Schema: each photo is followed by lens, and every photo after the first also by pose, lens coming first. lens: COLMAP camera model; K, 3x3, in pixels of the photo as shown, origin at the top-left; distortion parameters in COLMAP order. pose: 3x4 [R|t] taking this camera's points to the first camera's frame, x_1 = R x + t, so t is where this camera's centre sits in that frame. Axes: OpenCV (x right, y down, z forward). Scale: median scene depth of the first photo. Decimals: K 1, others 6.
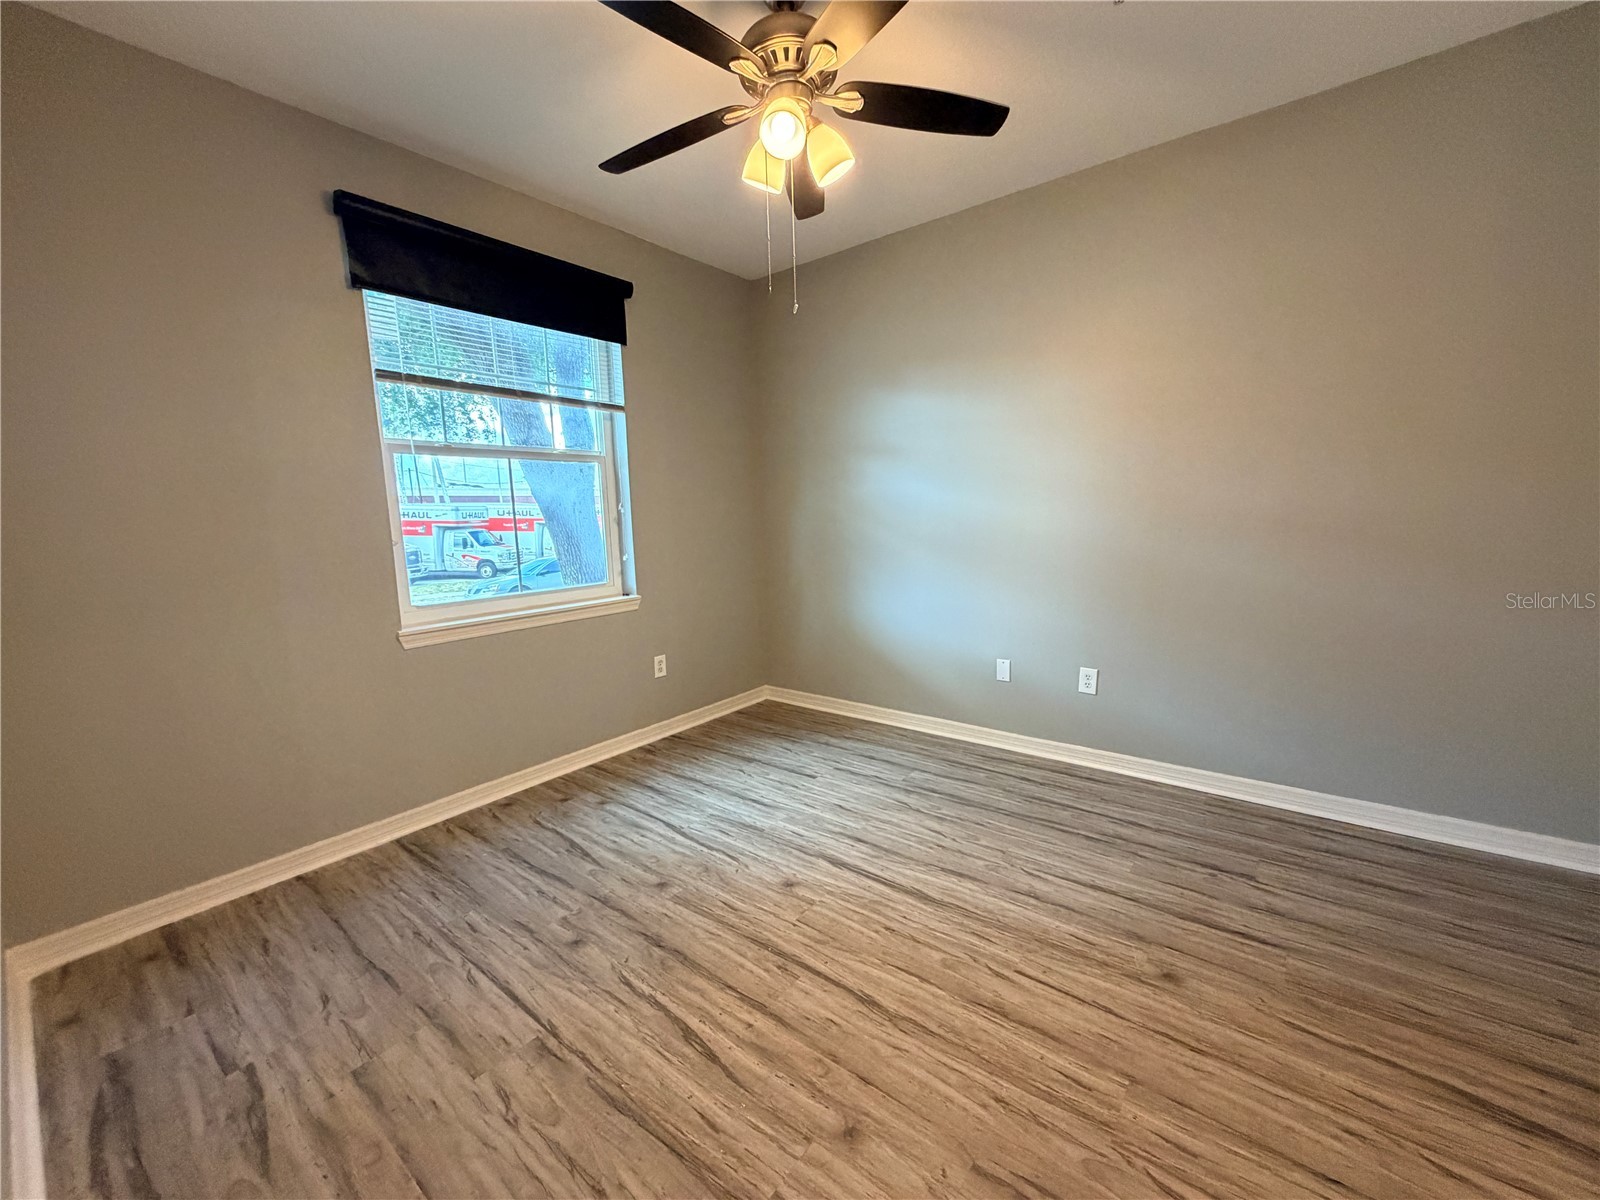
lens RADIAL K [[636.0, 0, 798.4], [0, 636.0, 601.7], [0, 0, 1]] dist [-0.000895, 0.000486]
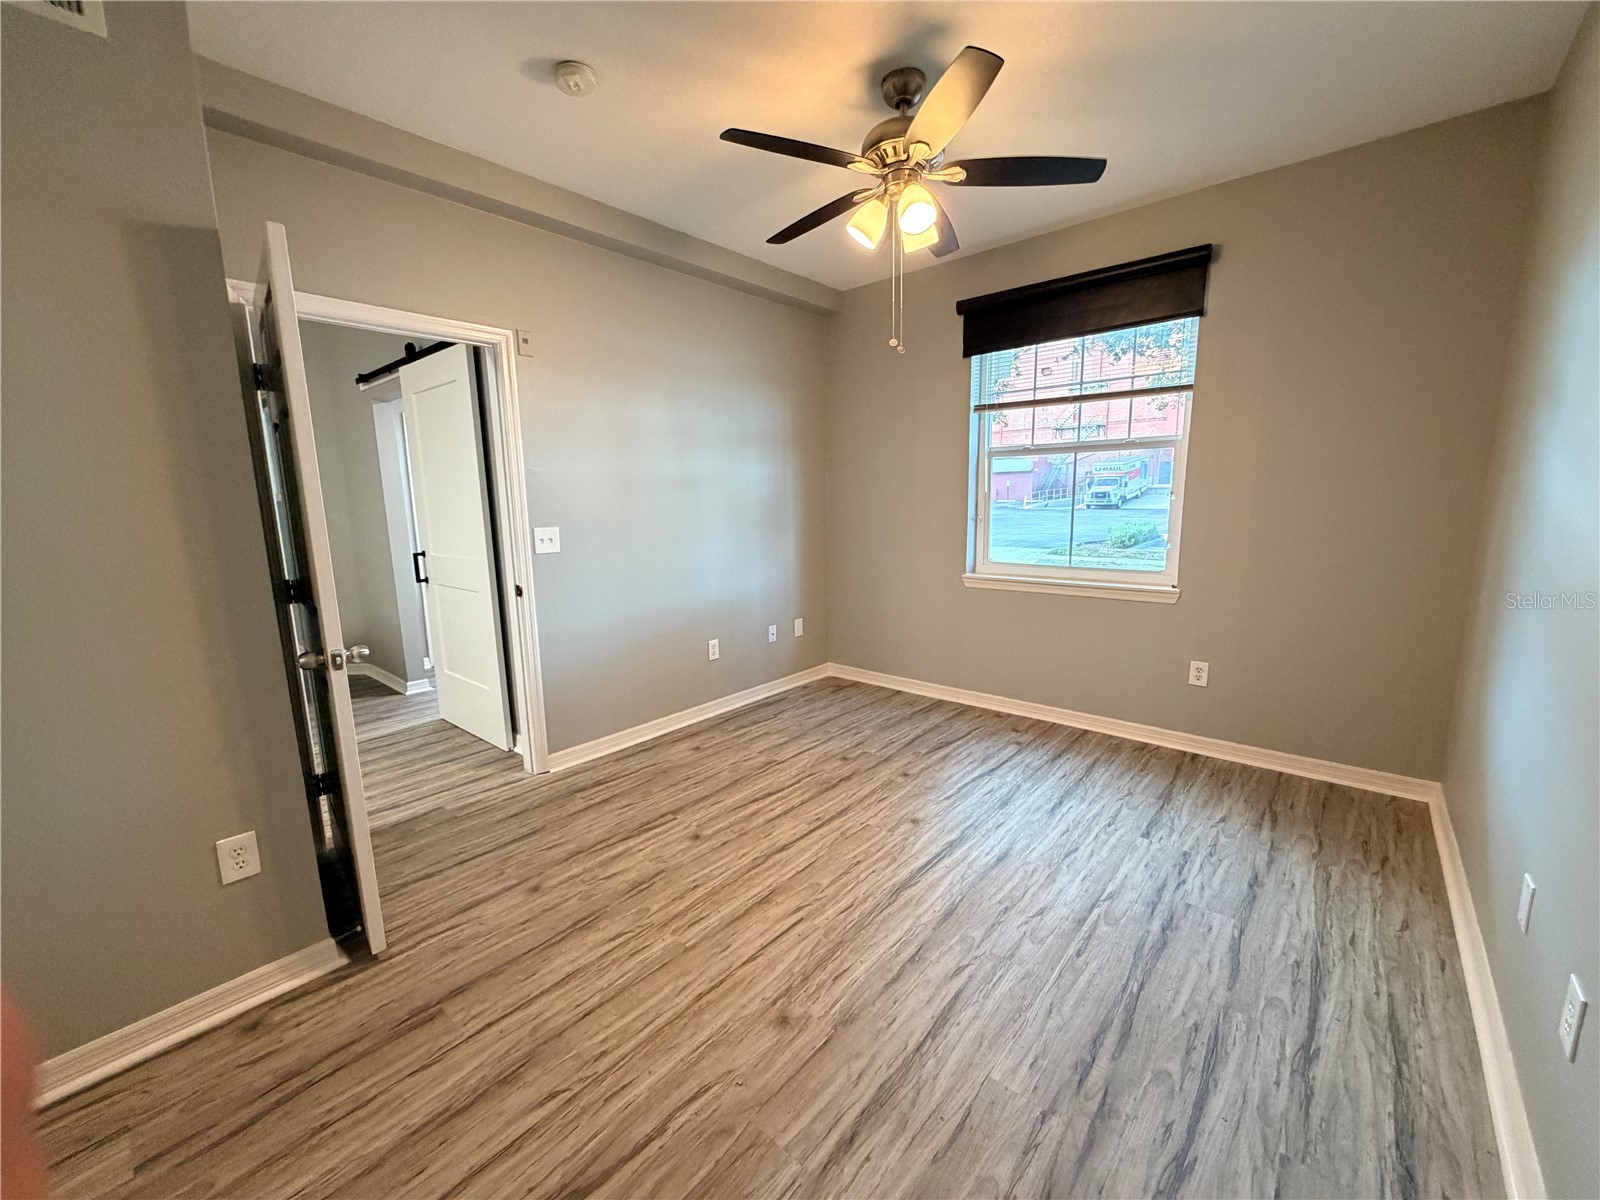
lens RADIAL K [[636.0, 0, 799.8], [0, 636.0, 604.7], [0, 0, 1]] dist [-0.000895, 0.000486]
pose [[-0.046549, 0.198931, -0.978907, 1.005133], [-0.119291, 0.971850, 0.203169, -0.161859], [0.991767, 0.126232, -0.021508, 0.691118]]
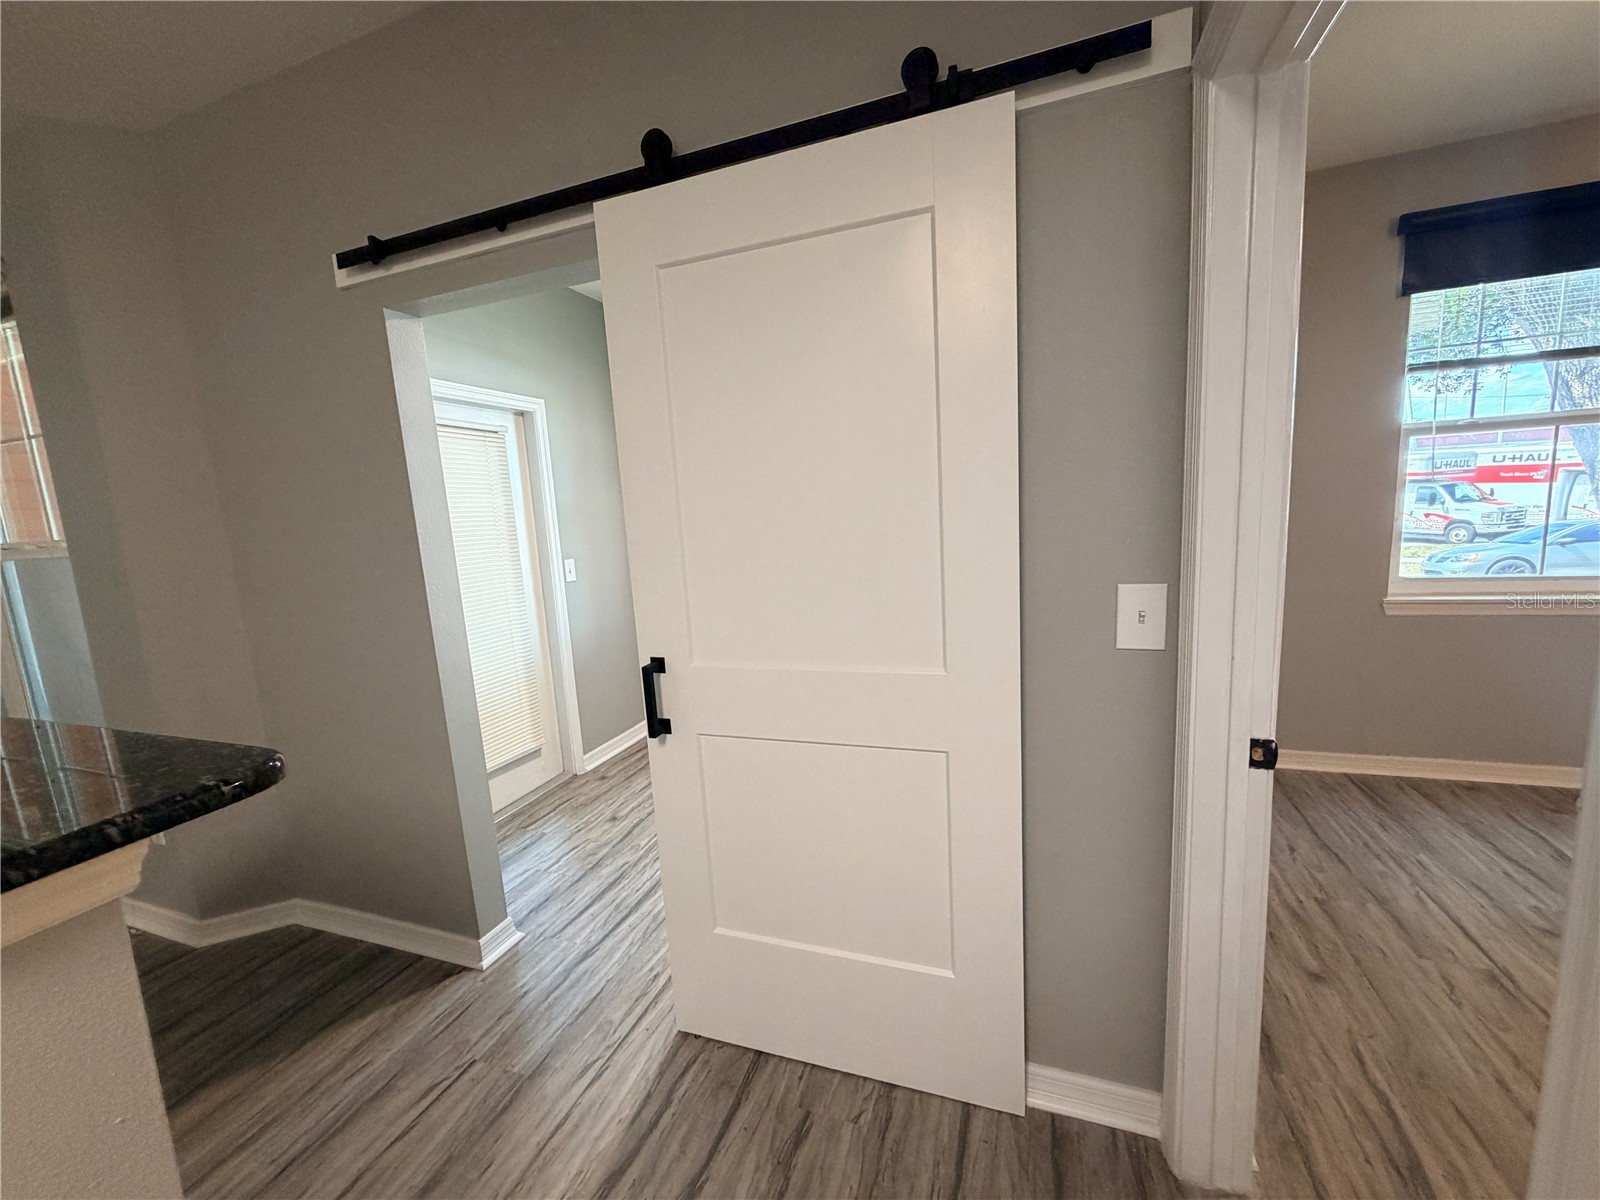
lens RADIAL K [[636.0, 0, 795.0], [0, 636.0, 599.6], [0, 0, 1]] dist [-0.000895, 0.000486]
pose [[0.309827, 0.149000, -0.939045, 0.115531], [-0.083673, 0.988085, 0.129174, -0.009926], [0.947104, 0.038551, 0.318603, -0.374015]]
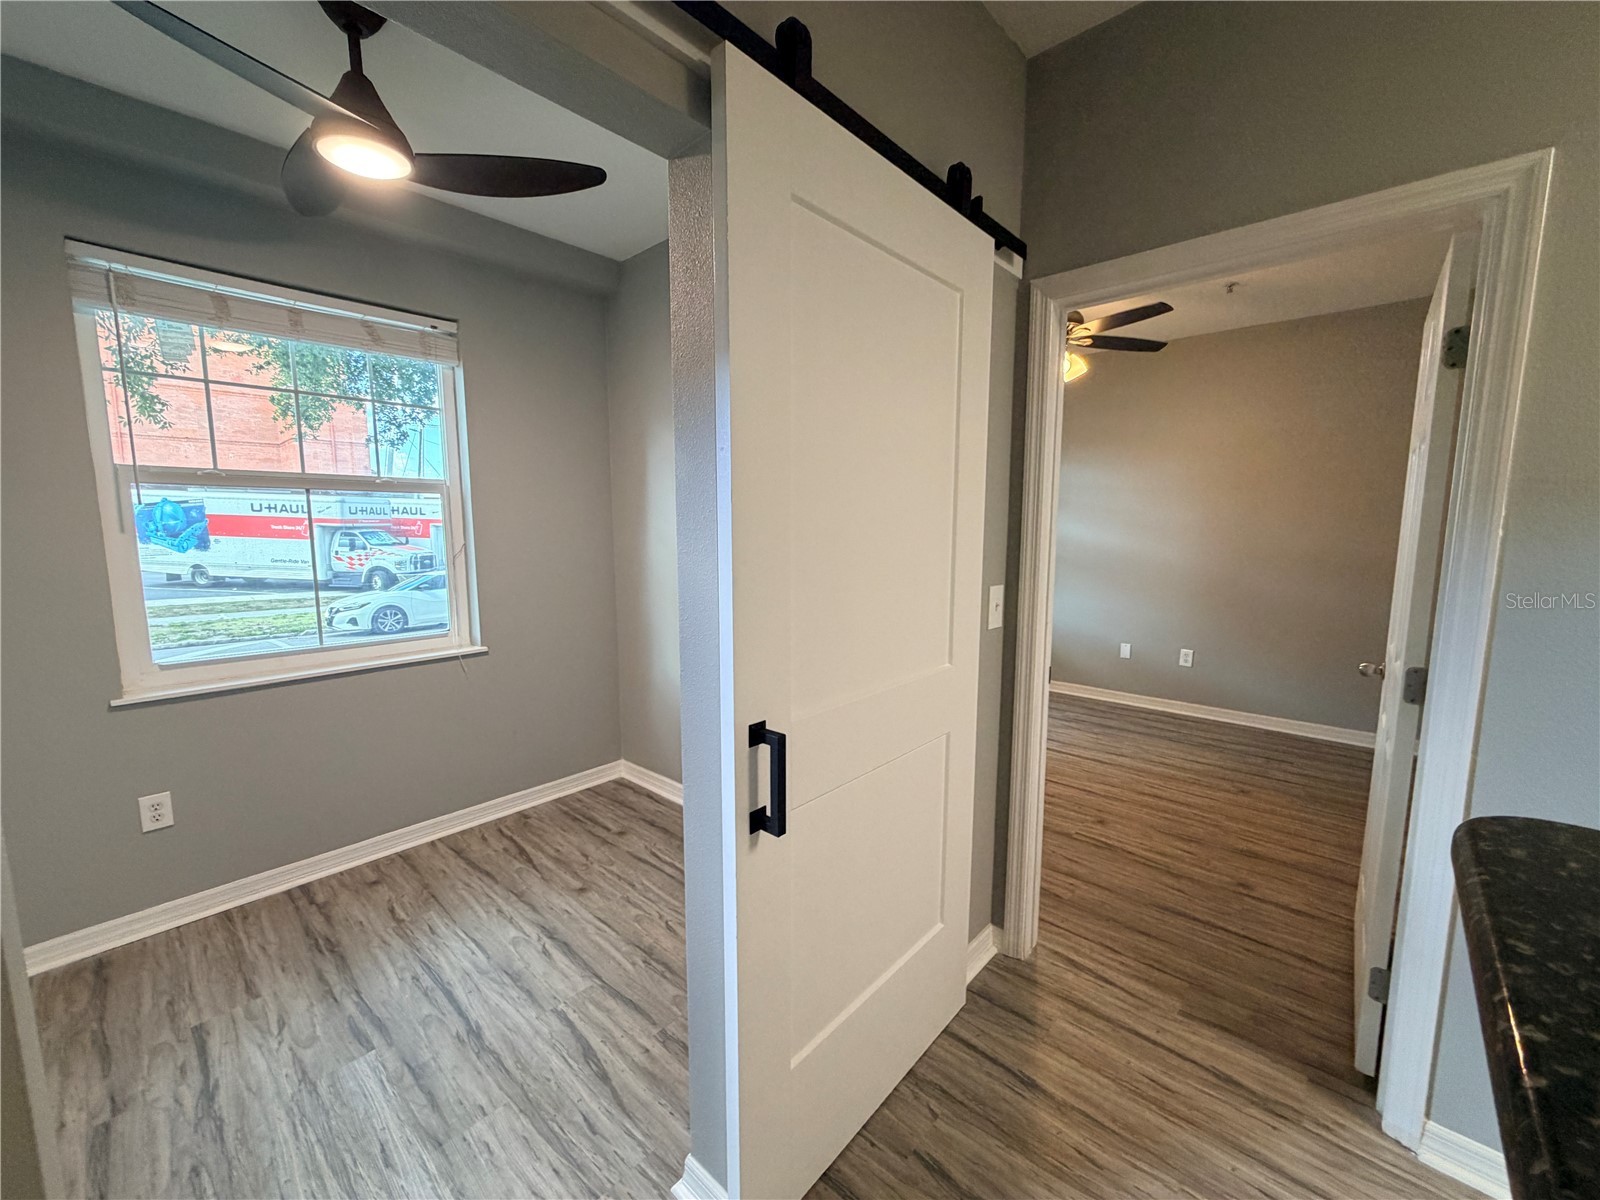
lens RADIAL K [[636.0, 0, 799.3], [0, 636.0, 601.3], [0, 0, 1]] dist [-0.000895, 0.000486]
pose [[0.997071, 0.030926, -0.069947, -0.472656], [-0.032573, 0.999215, -0.022530, 0.068703], [0.069196, 0.024742, 0.997296, -0.755351]]
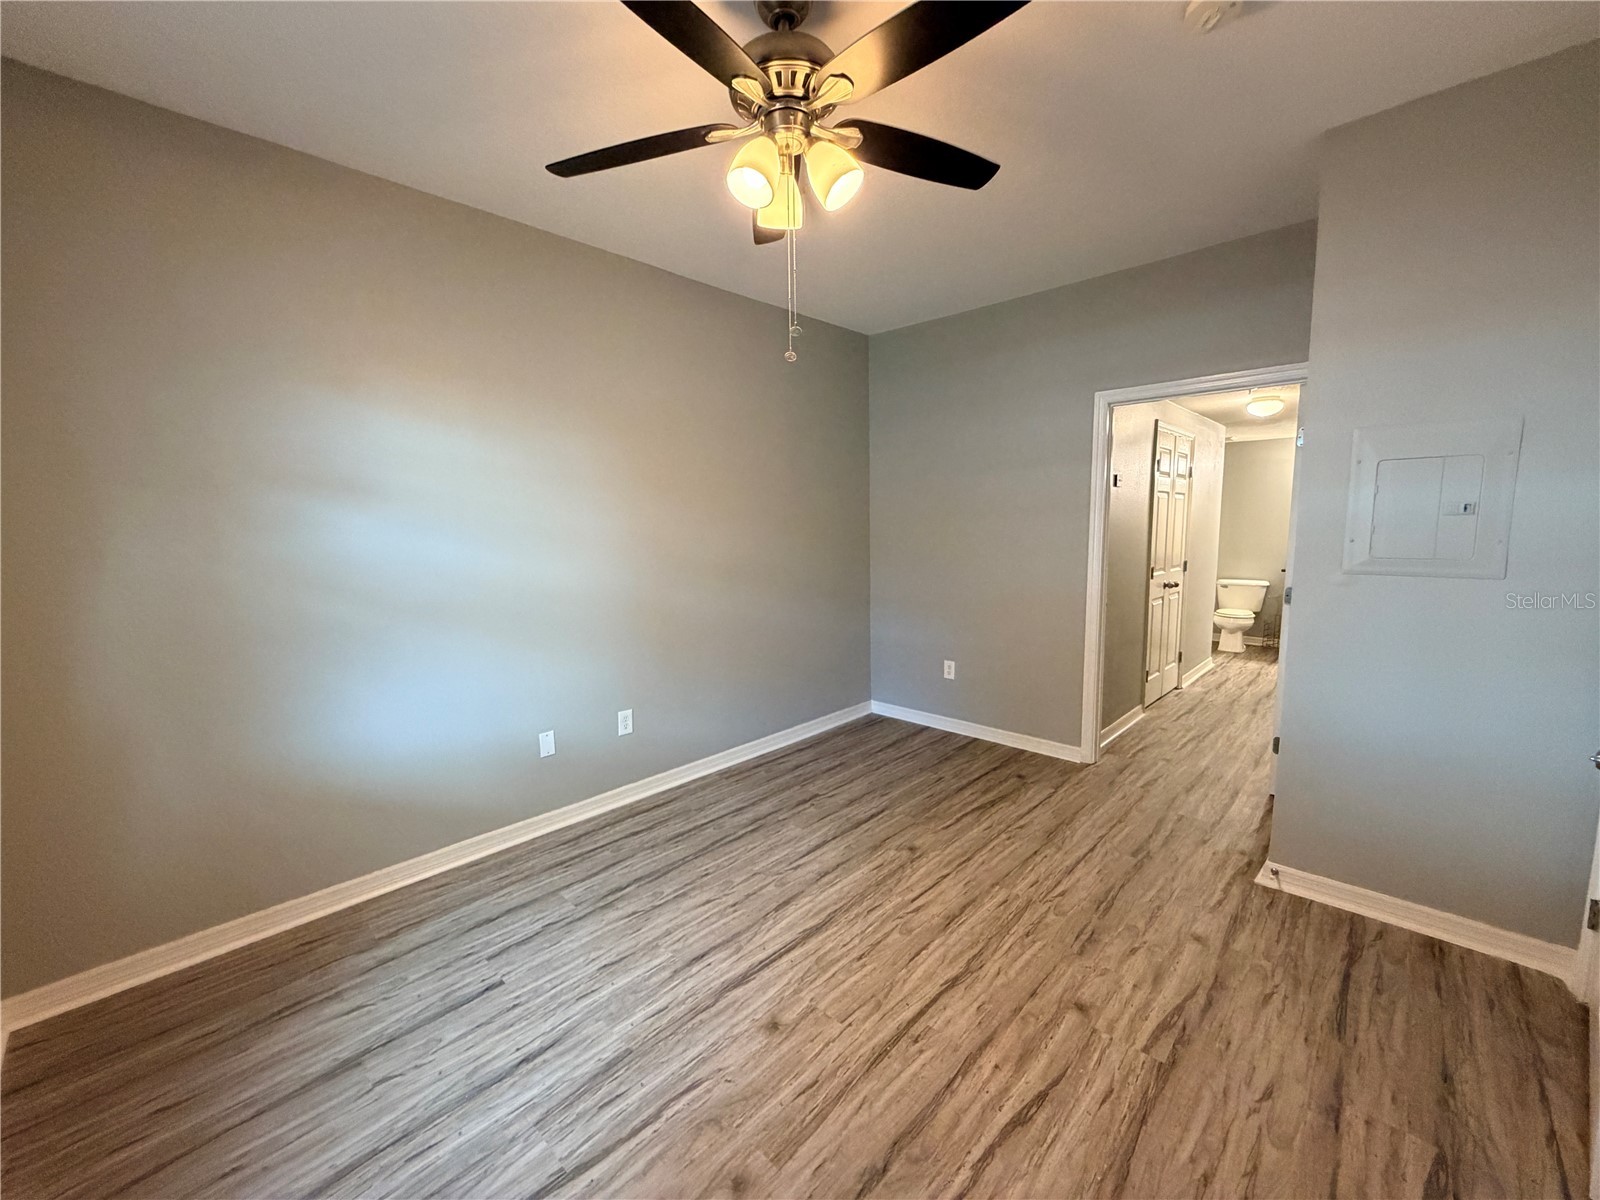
lens RADIAL K [[636.0, 0, 797.6], [0, 636.0, 603.2], [0, 0, 1]] dist [-0.000895, 0.000486]
pose [[0.096913, -0.098080, 0.990448, -0.711763], [0.155029, 0.984474, 0.082320, -0.148521], [-0.983145, 0.145570, 0.110614, 0.727296]]
